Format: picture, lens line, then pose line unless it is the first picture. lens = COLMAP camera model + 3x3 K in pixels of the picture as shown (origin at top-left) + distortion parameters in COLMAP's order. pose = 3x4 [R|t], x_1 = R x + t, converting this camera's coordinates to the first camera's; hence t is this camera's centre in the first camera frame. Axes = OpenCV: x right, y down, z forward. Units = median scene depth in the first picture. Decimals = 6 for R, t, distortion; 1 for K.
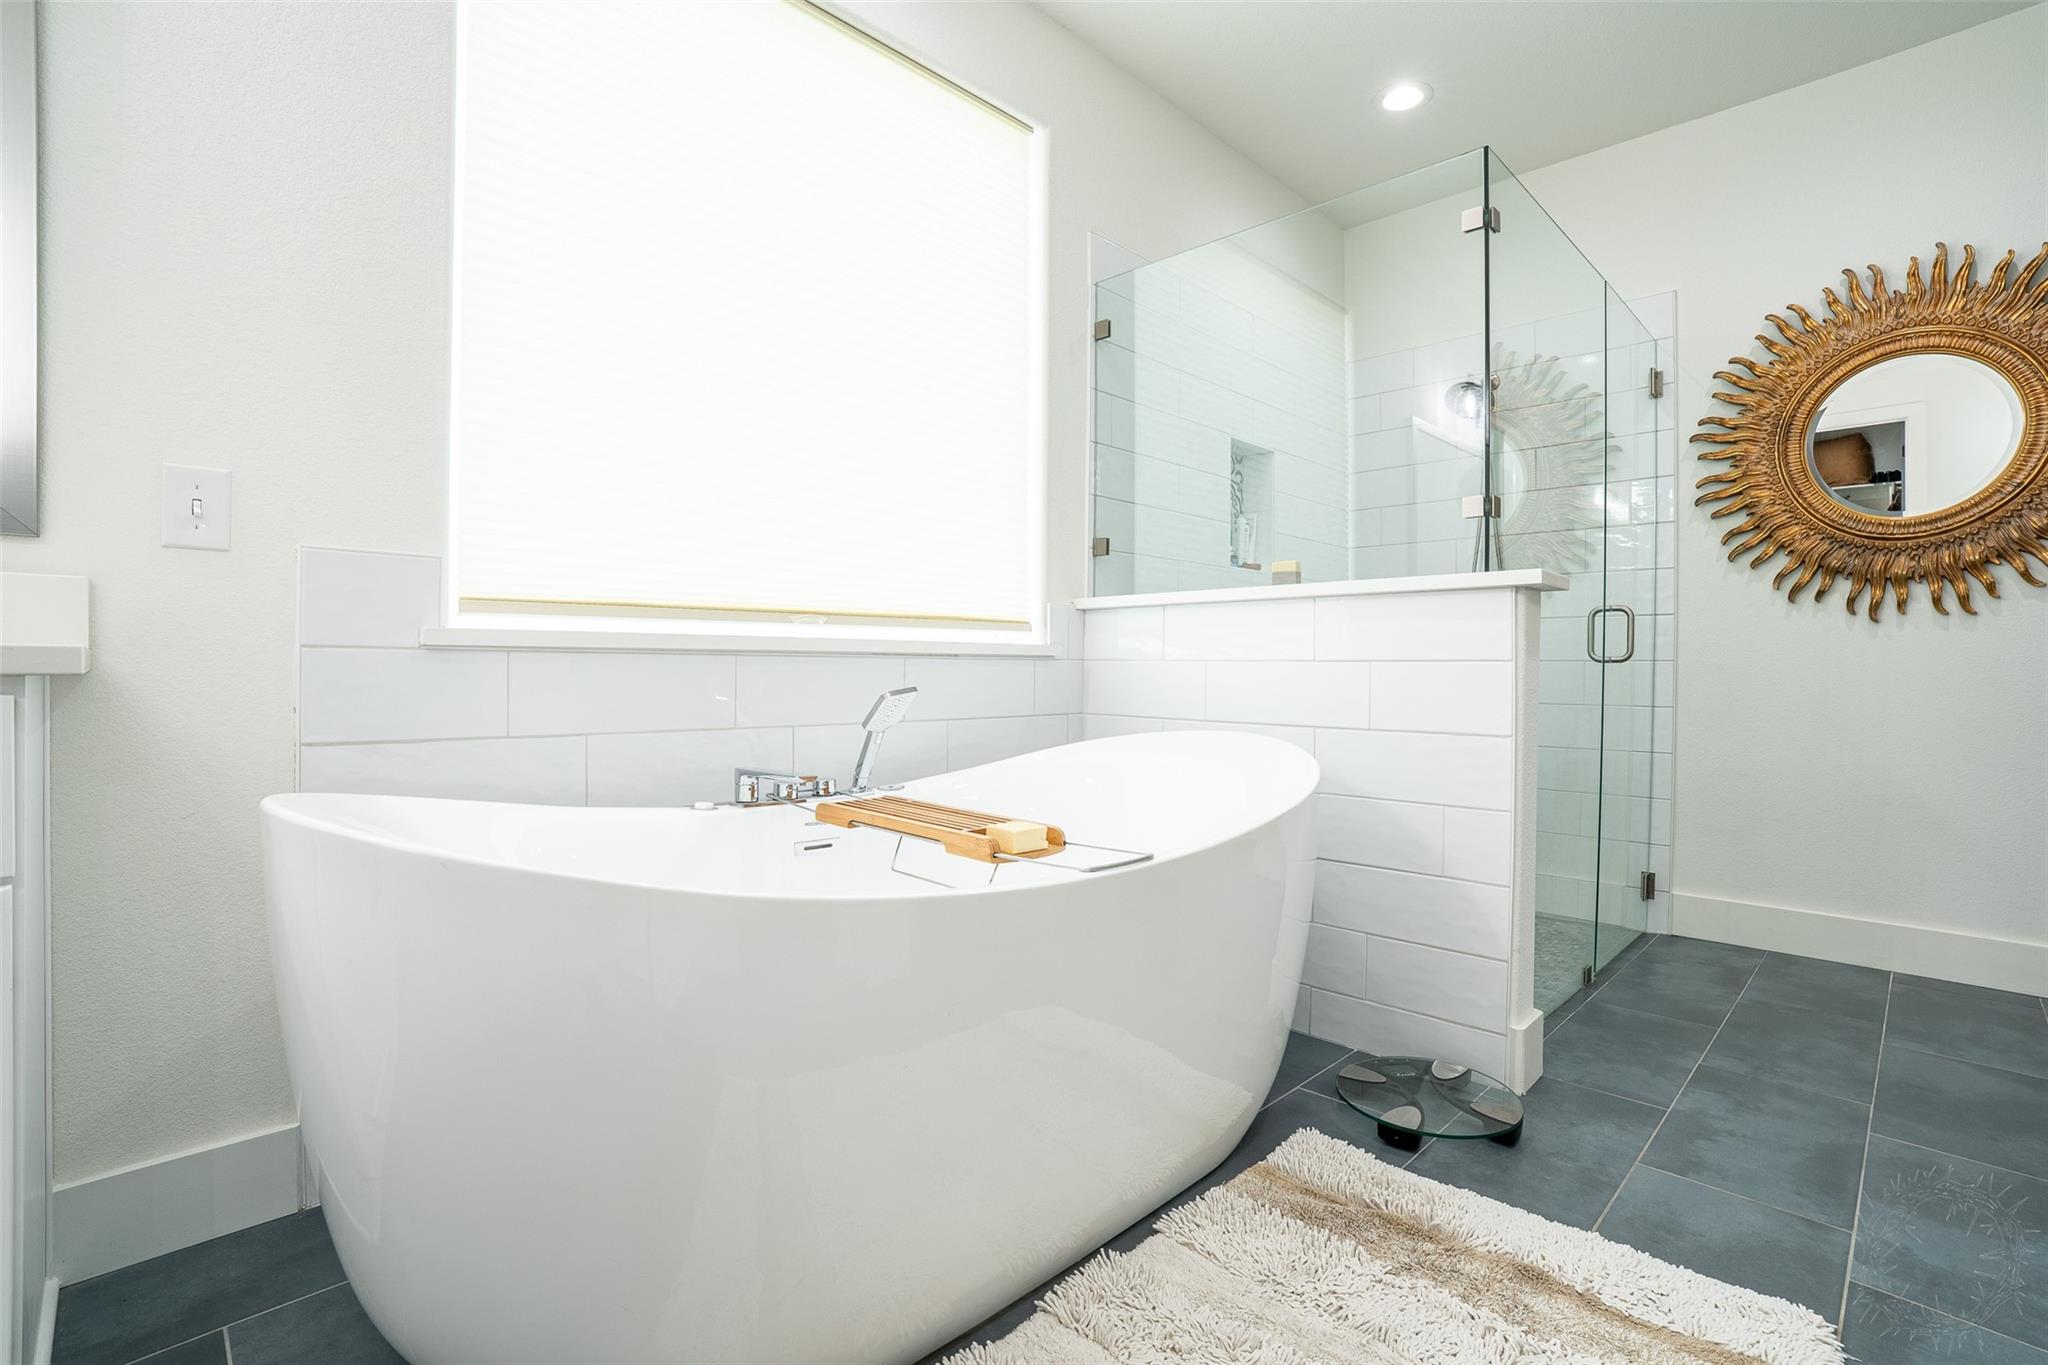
lens RADIAL K [[949.2, 0, 1020.6], [0, 949.2, 670.9], [0, 0, 1]] dist [-0.065996, 0.020142]
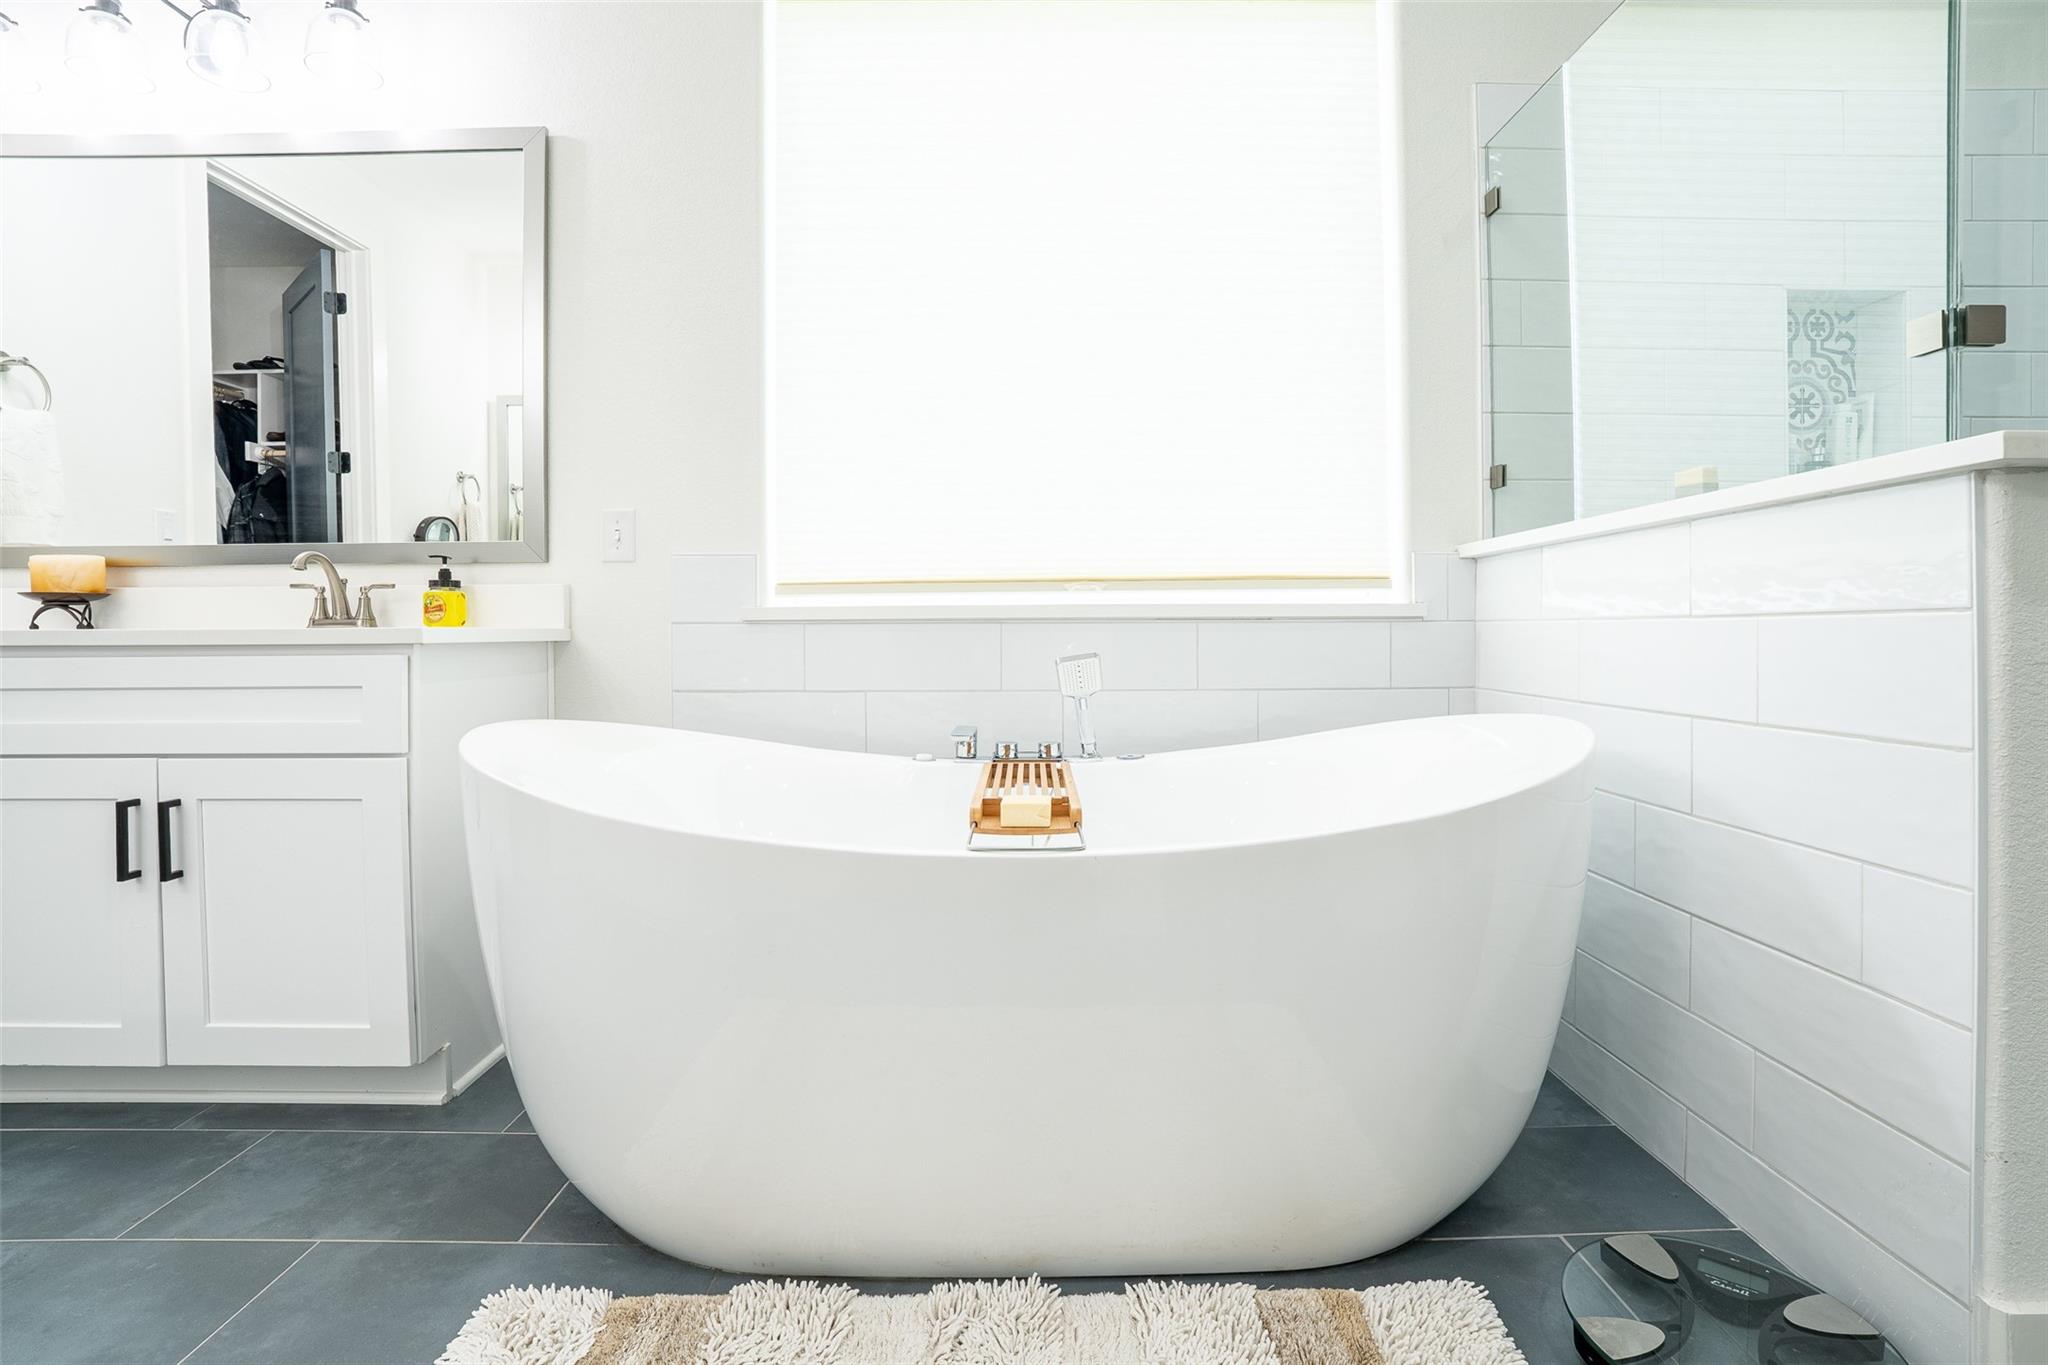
lens RADIAL K [[949.2, 0, 1027.3], [0, 949.2, 642.8], [0, 0, 1]] dist [-0.065996, 0.020142]
pose [[0.711554, -0.003249, -0.702624, 0.488132], [0.006721, 0.999975, 0.002182, 0.003839], [0.702599, -0.006275, 0.711558, 0.241804]]
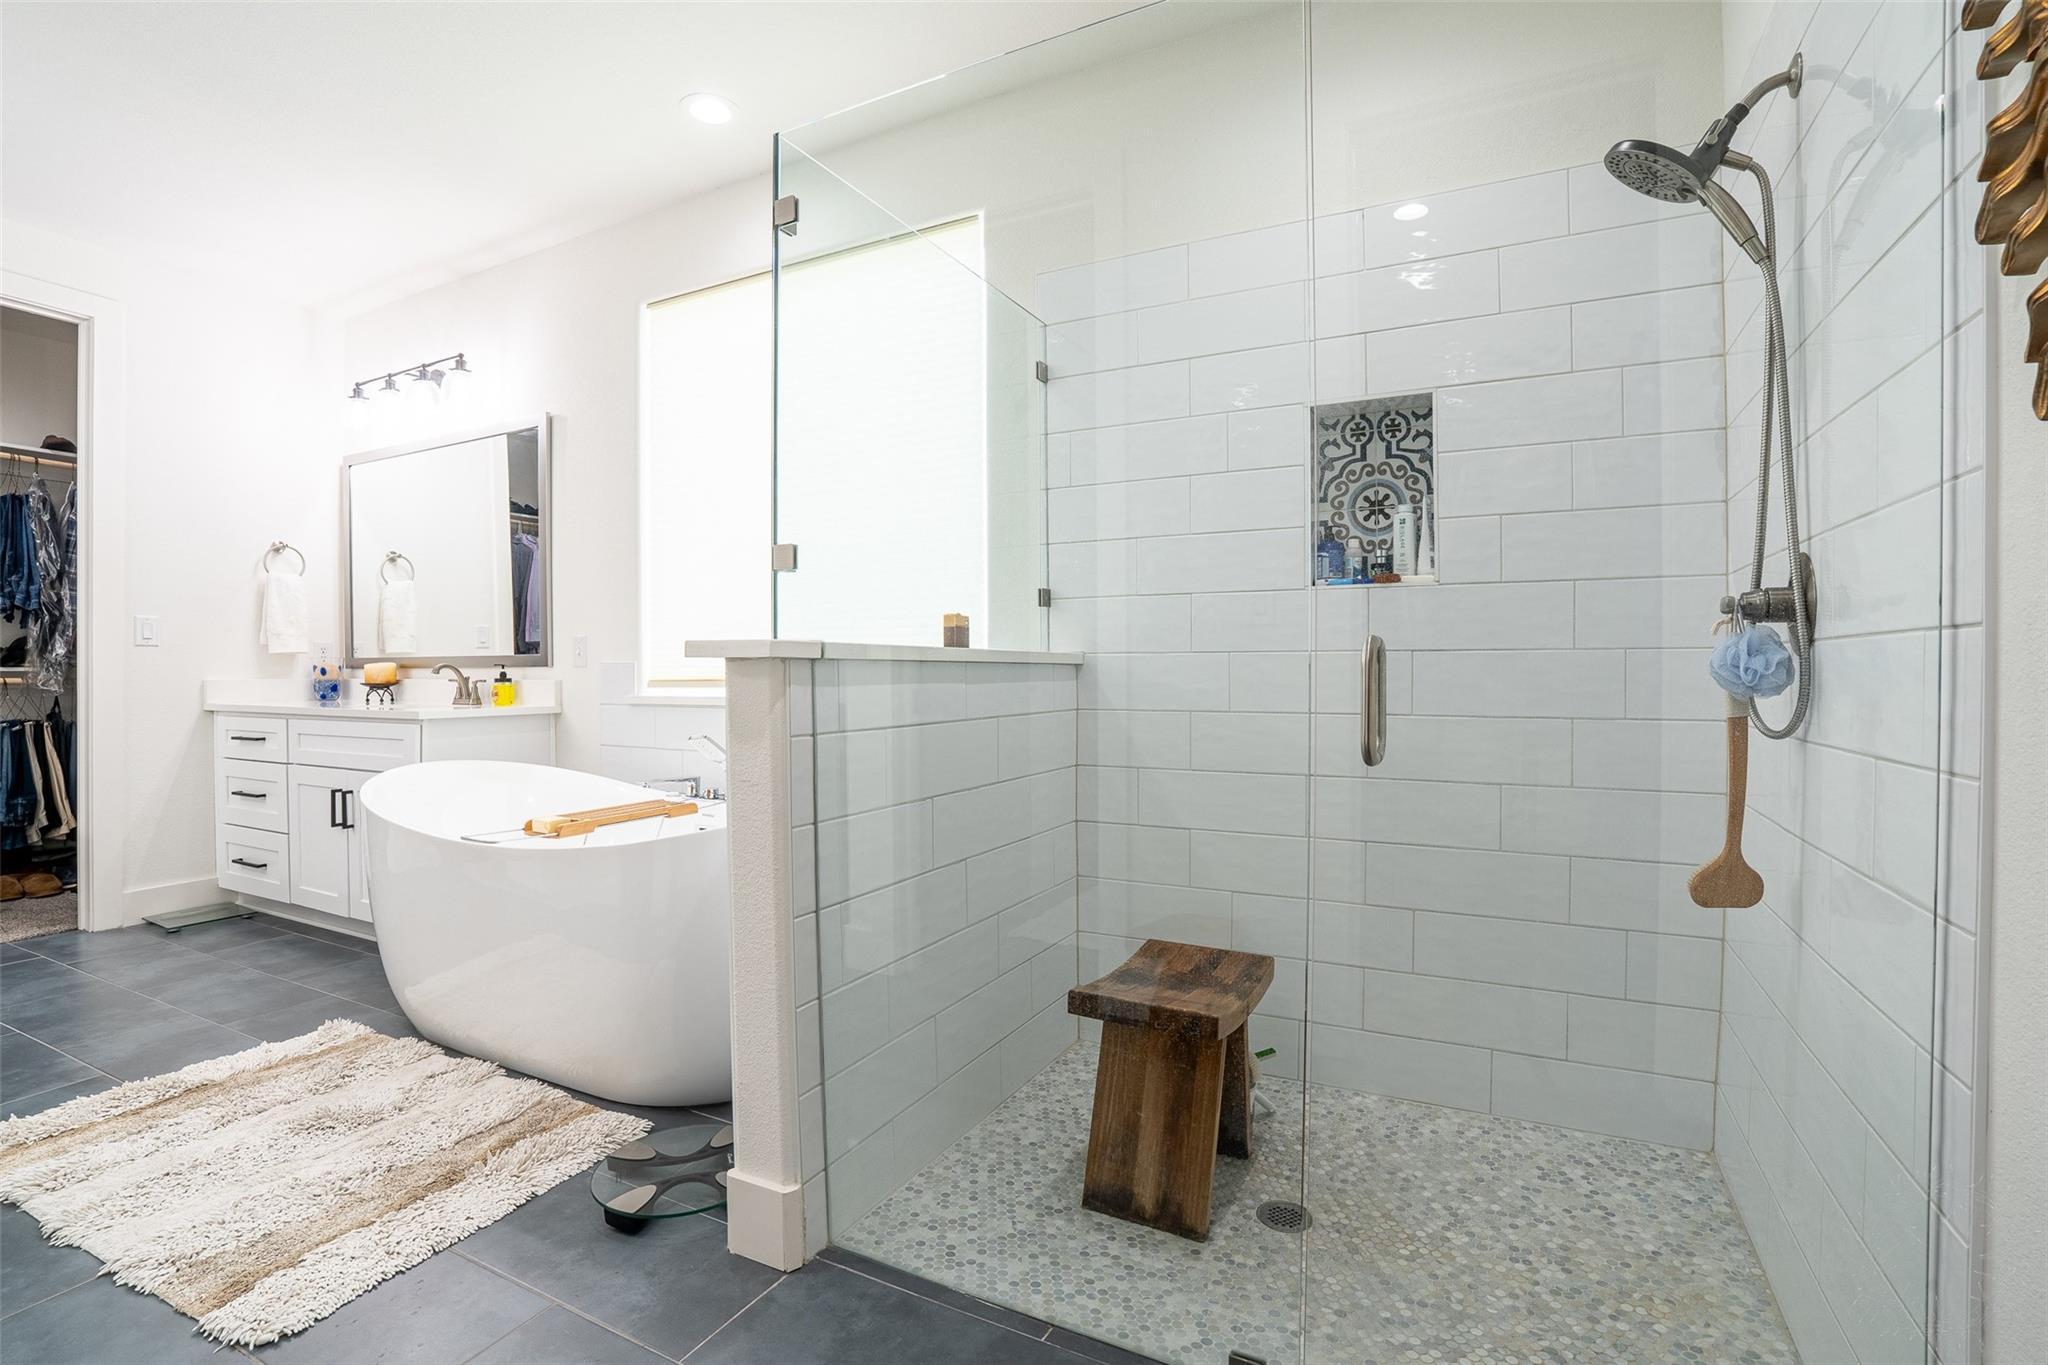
lens RADIAL K [[949.2, 0, 1034.5], [0, 949.2, 675.7], [0, 0, 1]] dist [-0.065996, 0.020142]
pose [[0.304886, -0.006310, -0.952368, 1.397107], [-0.002104, 0.999971, -0.007299, -0.062269], [0.952386, 0.004229, 0.304864, 0.974951]]
